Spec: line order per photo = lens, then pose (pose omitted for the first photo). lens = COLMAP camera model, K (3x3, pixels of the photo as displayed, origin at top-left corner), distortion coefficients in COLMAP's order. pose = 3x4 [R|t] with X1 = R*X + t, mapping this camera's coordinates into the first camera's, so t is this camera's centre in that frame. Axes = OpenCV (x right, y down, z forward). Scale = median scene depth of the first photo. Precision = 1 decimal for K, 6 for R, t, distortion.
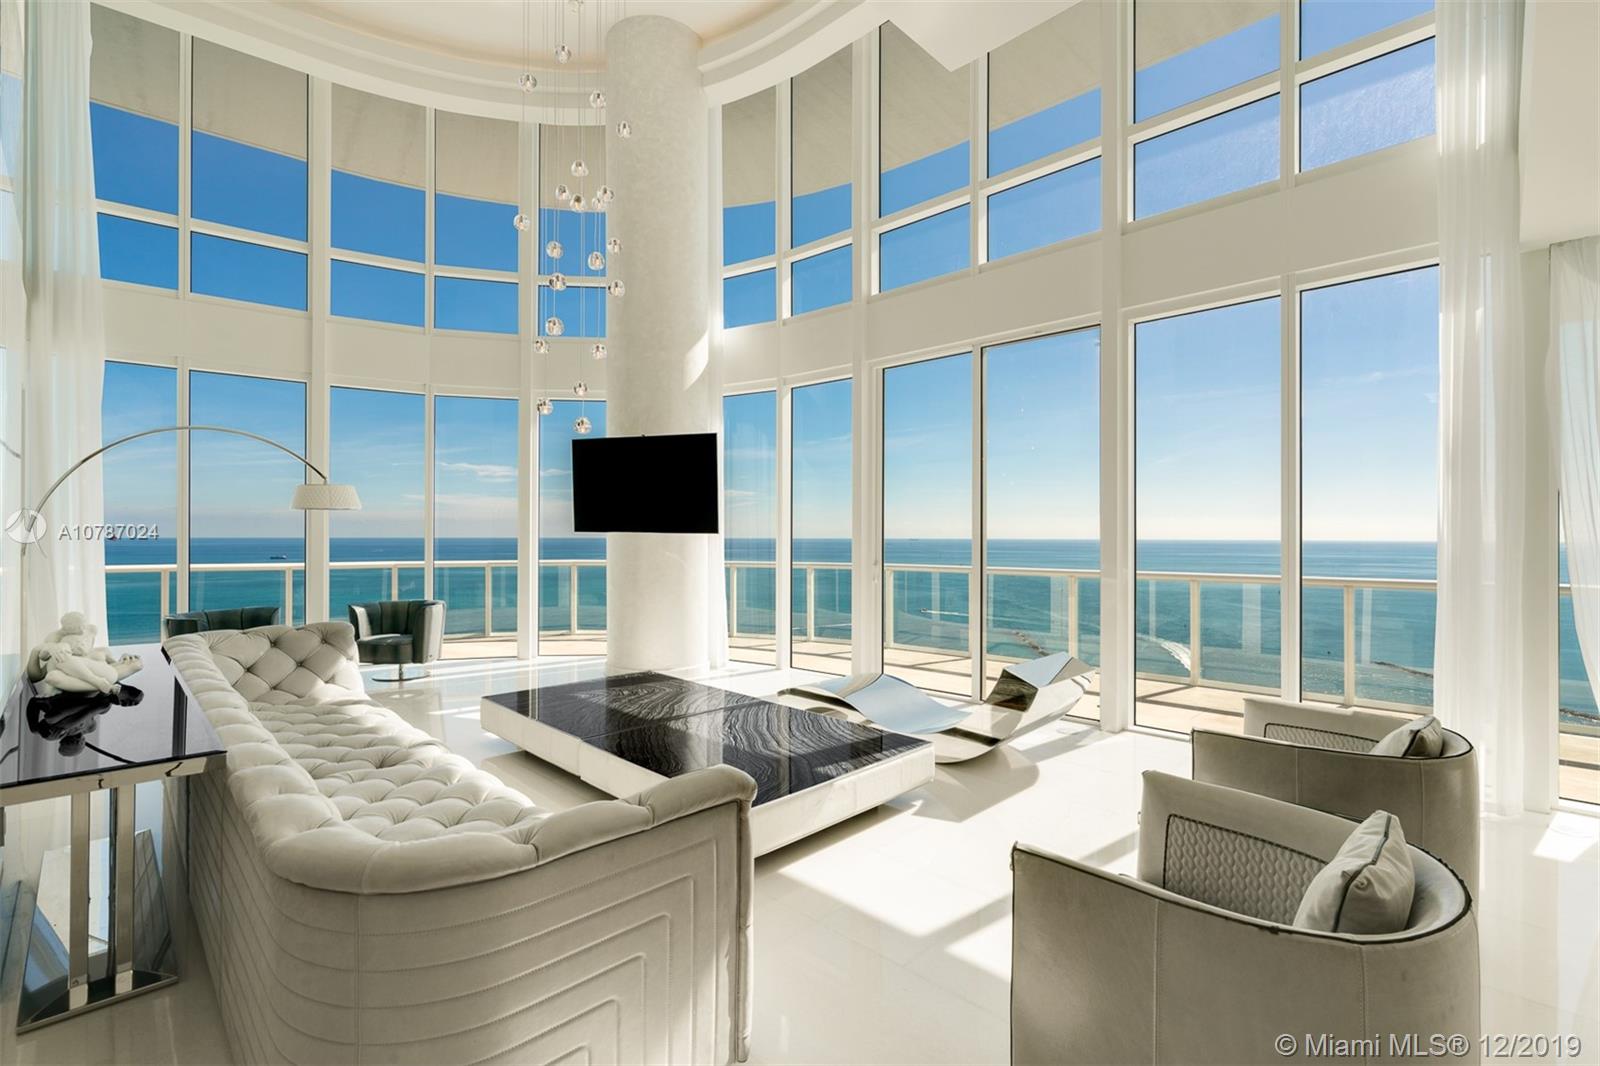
lens RADIAL K [[743.1, 0, 800.0], [0, 743.1, 533.0], [0, 0, 1]] dist [-0.049485, 0.000023]
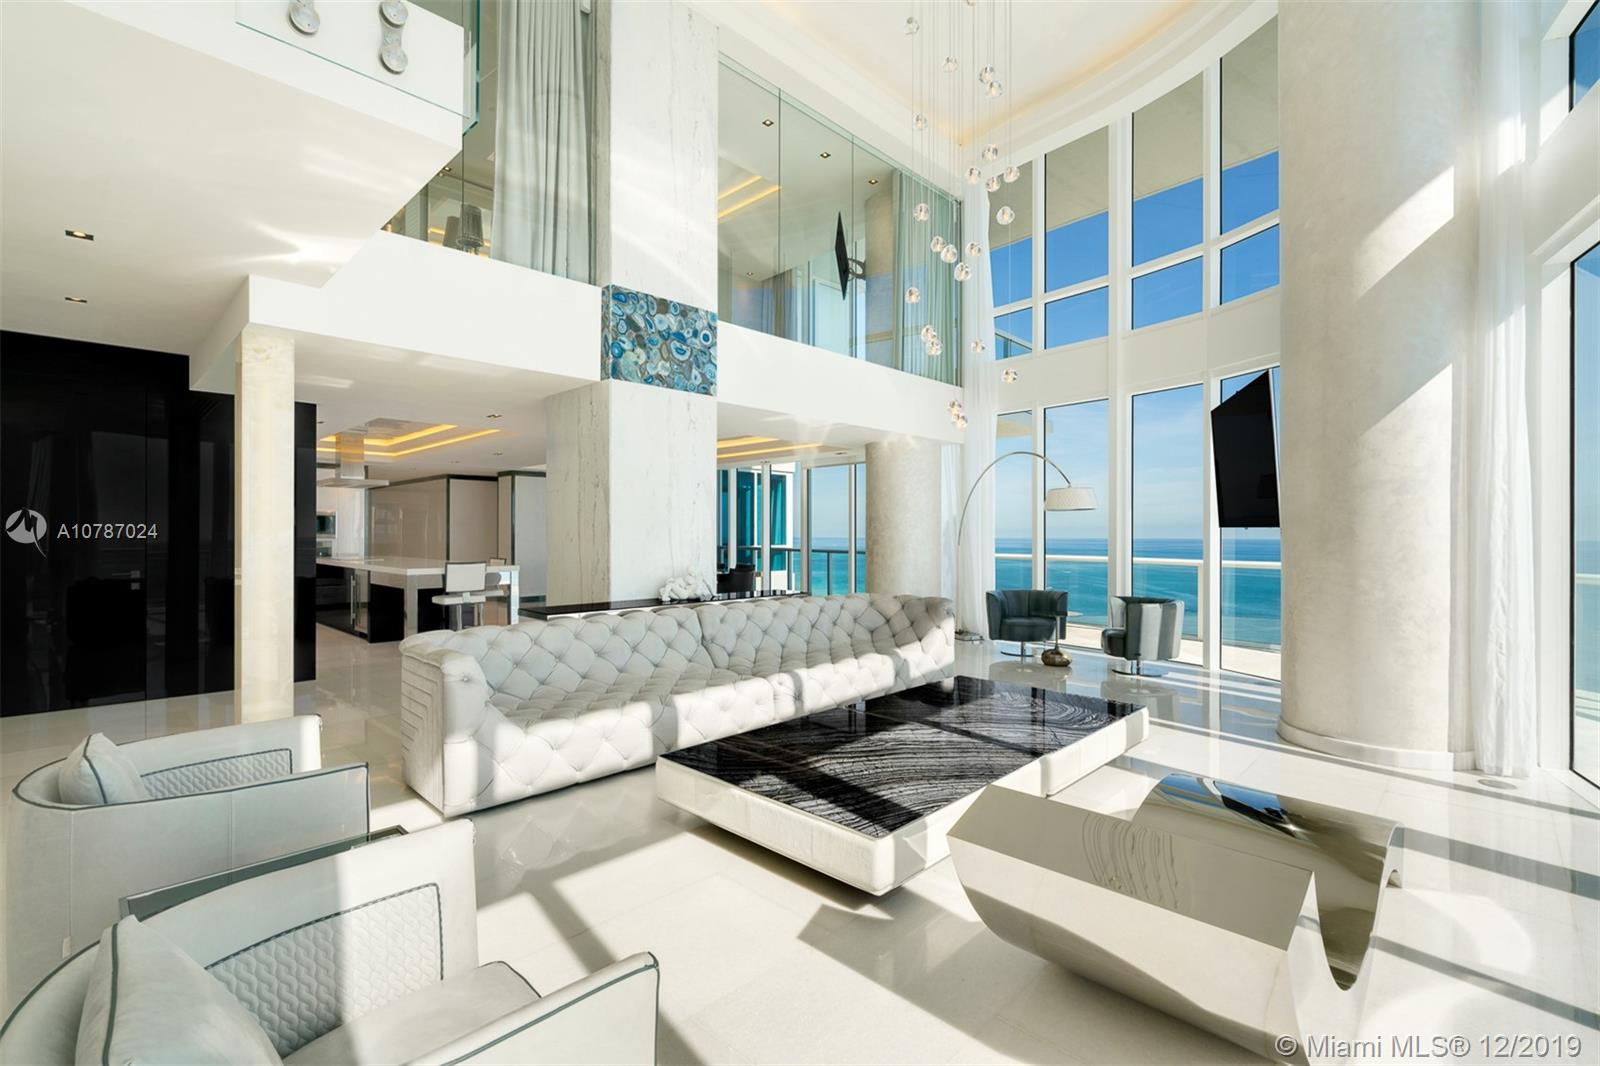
lens RADIAL K [[709.1, 0, 800.0], [0, 709.1, 533.0], [0, 0, 1]] dist [0.001771, 0.000124]
pose [[0.005257, -0.015092, -0.999872, 0.490088], [0.010505, 0.999832, -0.015037, 0.020249], [0.999931, -0.010424, 0.005414, 0.570138]]
